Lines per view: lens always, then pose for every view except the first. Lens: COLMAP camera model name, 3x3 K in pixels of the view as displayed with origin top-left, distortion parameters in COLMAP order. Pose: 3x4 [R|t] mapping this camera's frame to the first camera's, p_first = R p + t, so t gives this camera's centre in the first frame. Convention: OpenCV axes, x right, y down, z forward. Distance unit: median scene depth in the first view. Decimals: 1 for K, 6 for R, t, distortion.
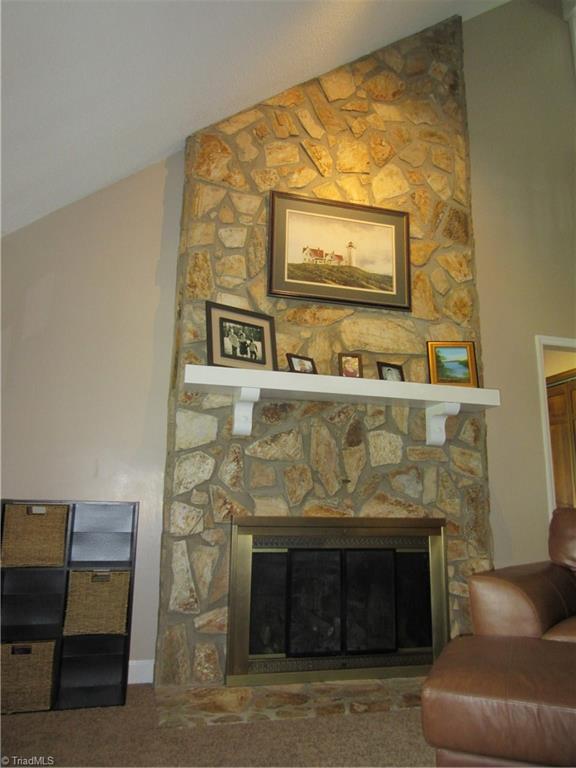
lens RADIAL K [[578.9, 0, 288.0], [0, 578.9, 384.0], [0, 0, 1]] dist [-0.026912, -0.003145]
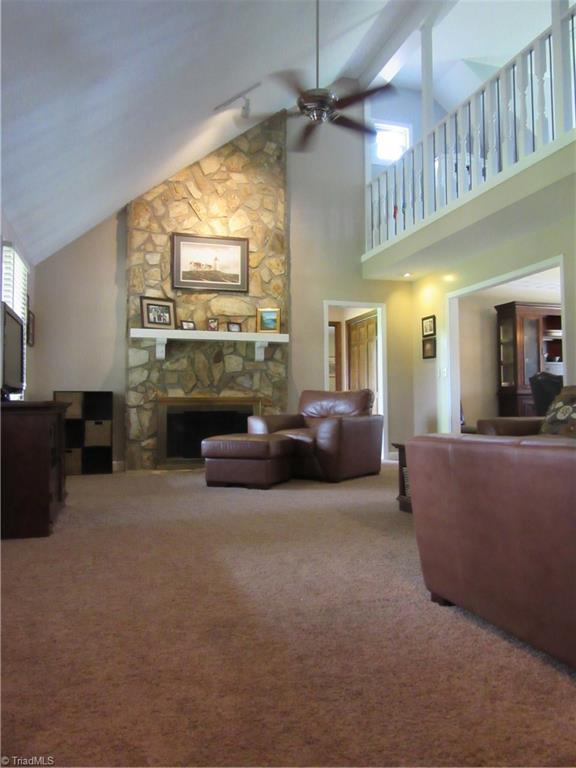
lens RADIAL K [[578.9, 0, 288.0], [0, 578.9, 384.0], [0, 0, 1]] dist [-0.026912, -0.003145]
pose [[0.999034, -0.017487, 0.040305, 0.273030], [0.009868, 0.983250, 0.181996, -0.185498], [-0.042813, -0.181423, 0.982473, -1.013475]]
